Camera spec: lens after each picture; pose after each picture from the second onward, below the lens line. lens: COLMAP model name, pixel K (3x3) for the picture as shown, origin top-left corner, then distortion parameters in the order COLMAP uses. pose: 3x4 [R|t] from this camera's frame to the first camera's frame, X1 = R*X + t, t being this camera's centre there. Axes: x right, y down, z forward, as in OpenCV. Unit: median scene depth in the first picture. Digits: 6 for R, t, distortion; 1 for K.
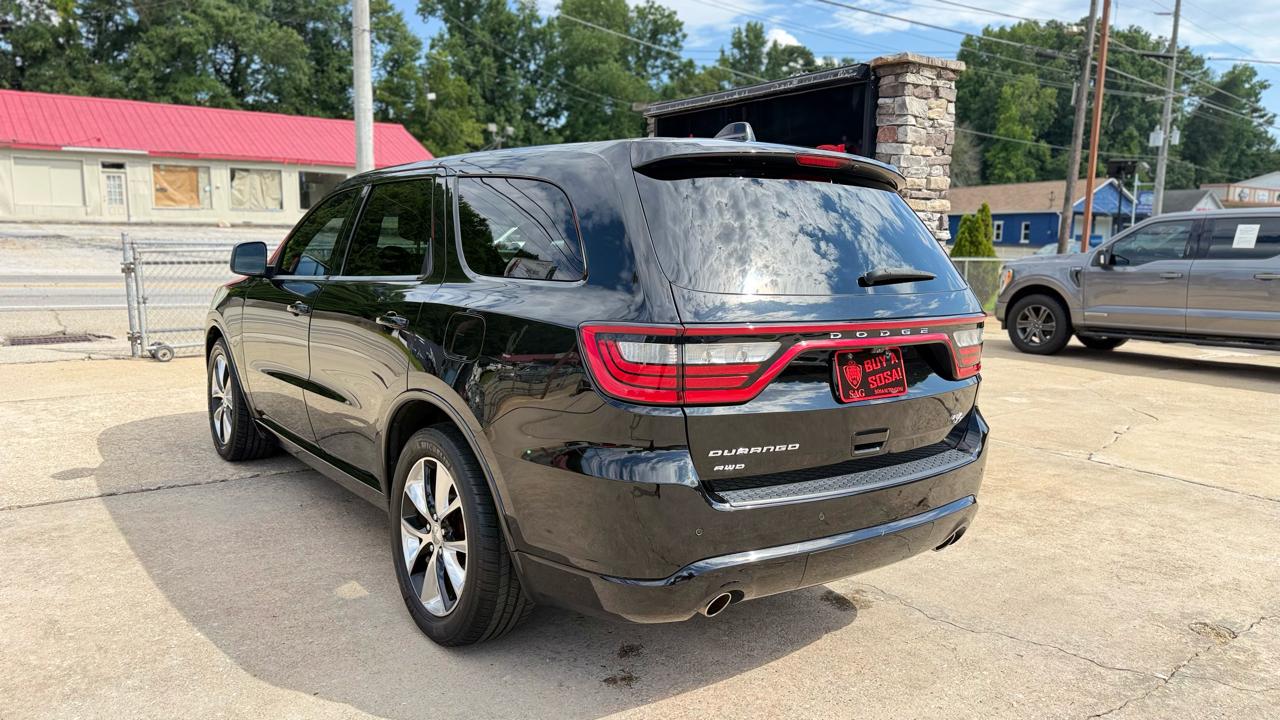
lens RADIAL K [[895.5, 0, 643.5], [0, 895.5, 378.6], [0, 0, 1]] dist [0.006103, -0.023607]
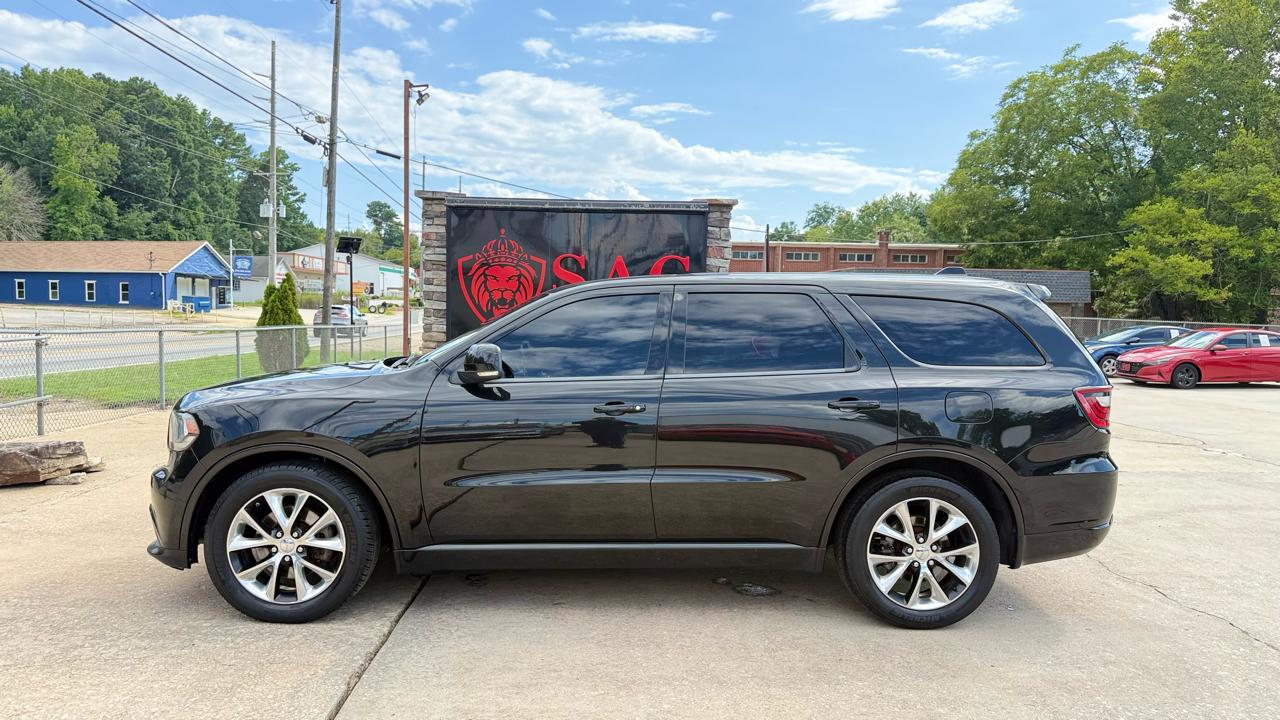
lens RADIAL K [[895.5, 0, 640.5], [0, 895.5, 370.4], [0, 0, 1]] dist [0.006103, -0.023607]
pose [[0.557900, -0.054090, 0.828144, -0.064508], [0.115136, 0.993269, -0.012689, -0.005541], [-0.821883, 0.102429, 0.560372, 0.021591]]
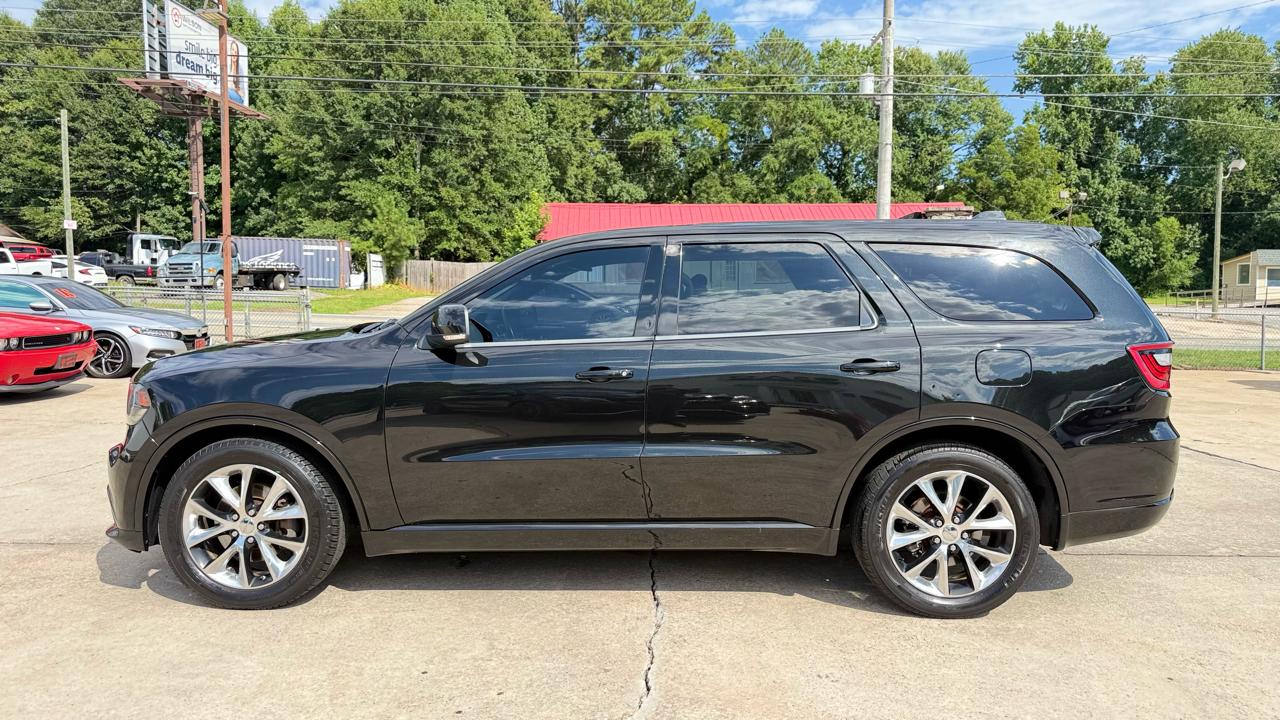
lens RADIAL K [[895.5, 0, 644.6], [0, 895.5, 380.0], [0, 0, 1]] dist [0.006103, -0.023607]
pose [[0.790749, 0.040162, -0.610821, 0.068171], [-0.084037, 0.995520, -0.043336, 0.012741], [0.606344, 0.085600, 0.790582, -0.068820]]
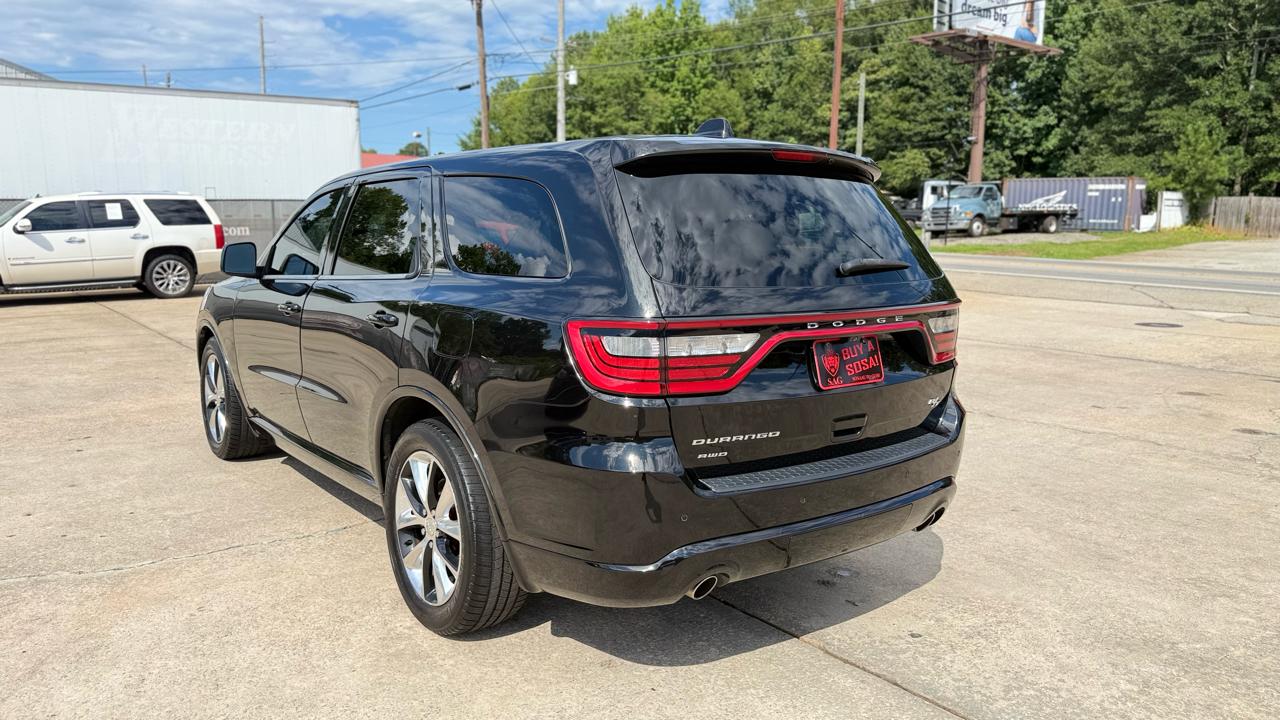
lens RADIAL K [[895.5, 0, 647.9], [0, 895.5, 387.6], [0, 0, 1]] dist [0.006103, -0.023607]
pose [[0.010423, 0.147824, -0.988959, 0.090301], [-0.161143, 0.976334, 0.144238, 0.004294], [0.986876, 0.157861, 0.033998, -0.014285]]
